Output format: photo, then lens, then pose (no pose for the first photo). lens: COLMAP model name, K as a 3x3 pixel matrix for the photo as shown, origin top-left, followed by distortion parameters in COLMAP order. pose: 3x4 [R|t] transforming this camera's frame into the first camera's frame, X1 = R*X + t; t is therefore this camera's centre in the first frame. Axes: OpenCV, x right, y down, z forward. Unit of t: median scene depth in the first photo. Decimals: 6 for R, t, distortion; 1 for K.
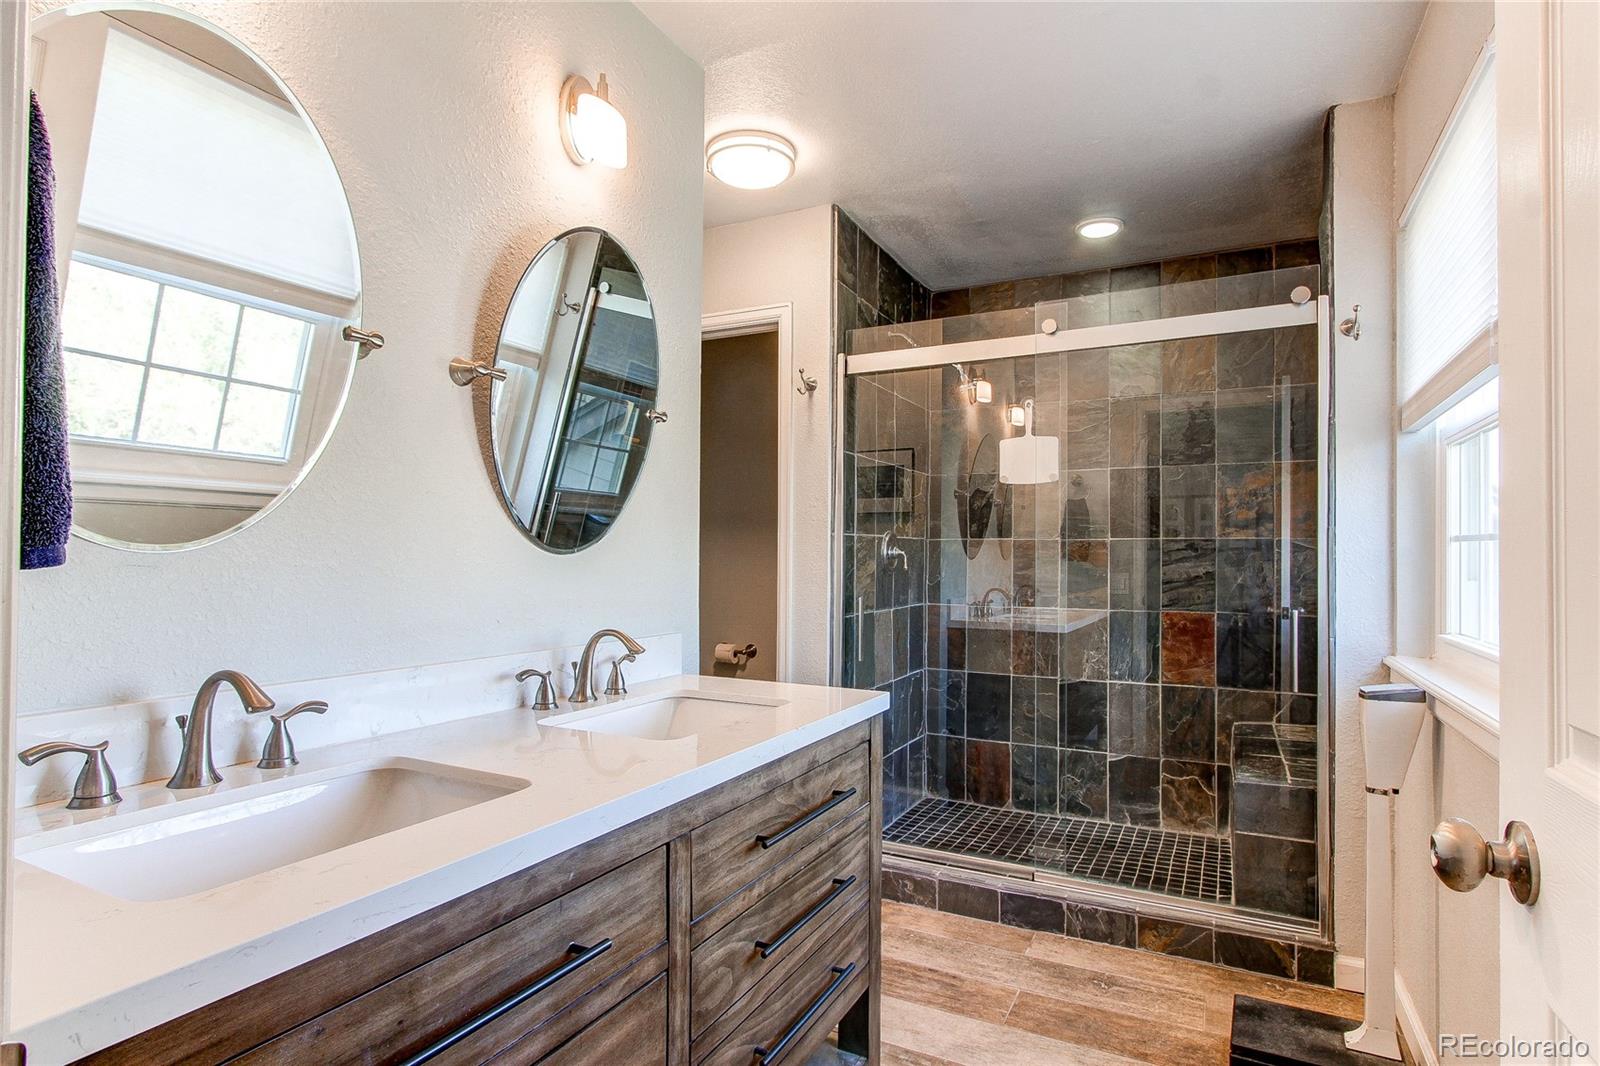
lens RADIAL K [[857.9, 0, 796.3], [0, 857.9, 541.7], [0, 0, 1]] dist [-0.007253, 0.001554]
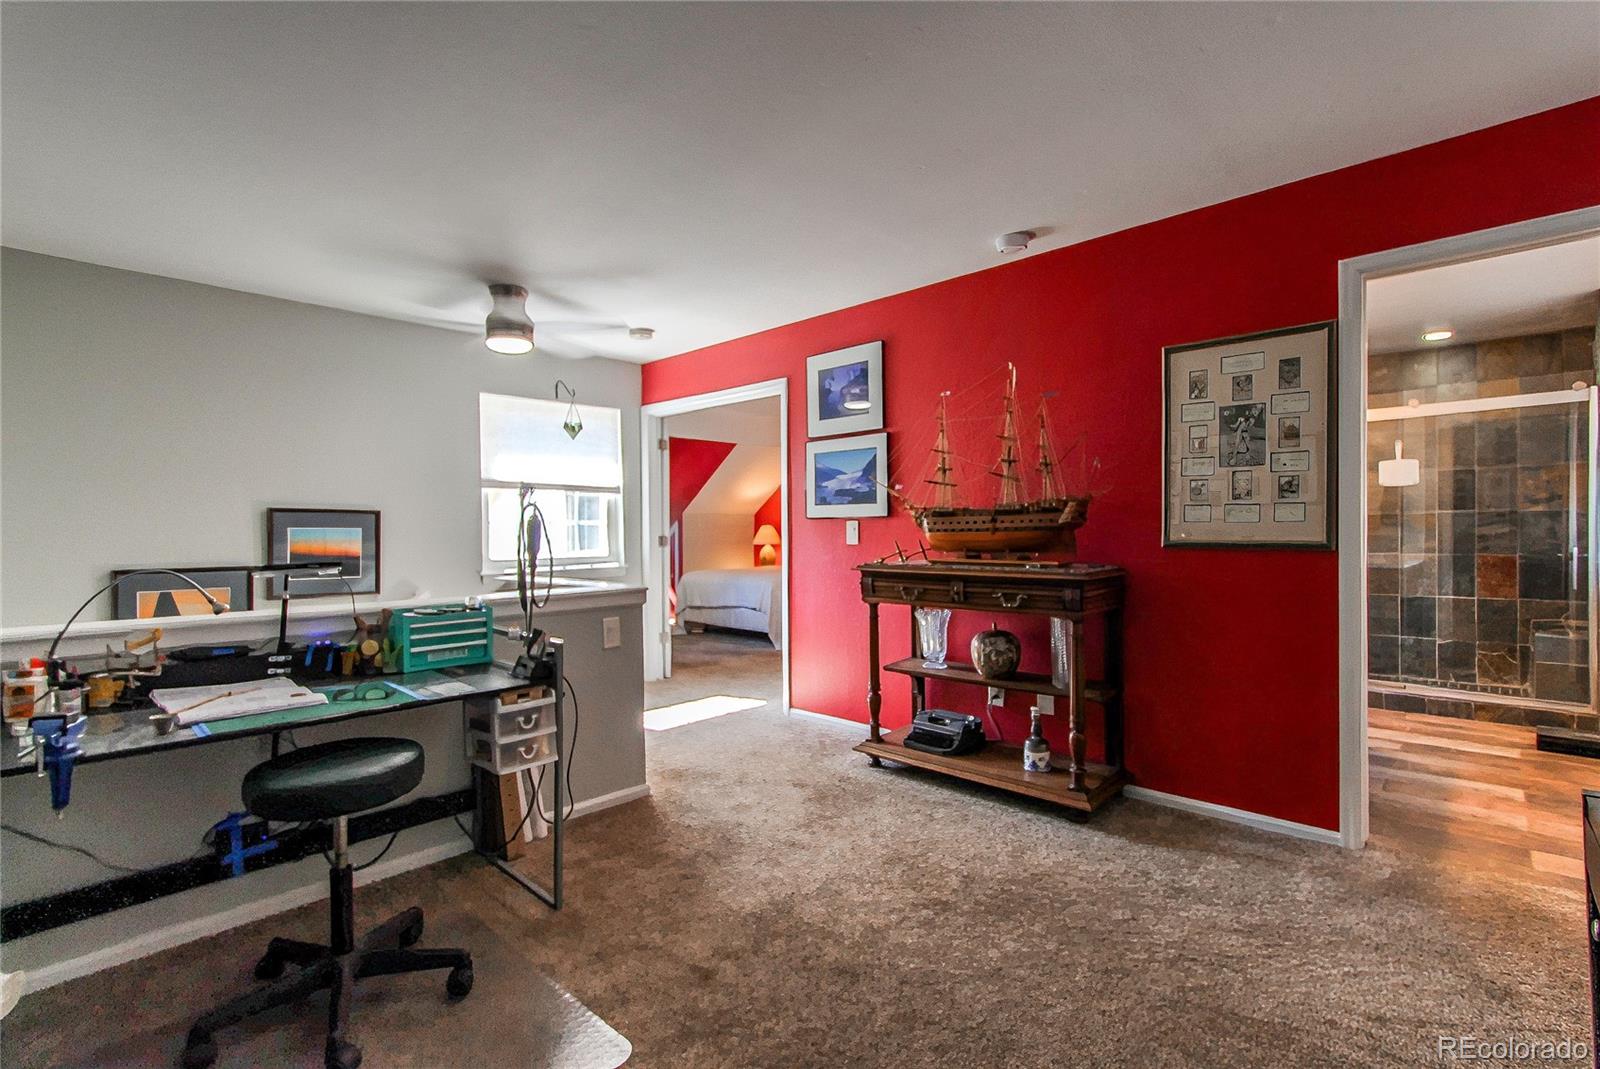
lens RADIAL K [[736.1, 0, 802.9], [0, 736.1, 531.4], [0, 0, 1]] dist [0.001472, 0.002538]
pose [[0.956970, -0.010702, -0.289989, -0.418536], [0.016653, 0.999698, 0.018062, -0.011581], [0.289708, -0.022114, 0.956859, -0.767028]]
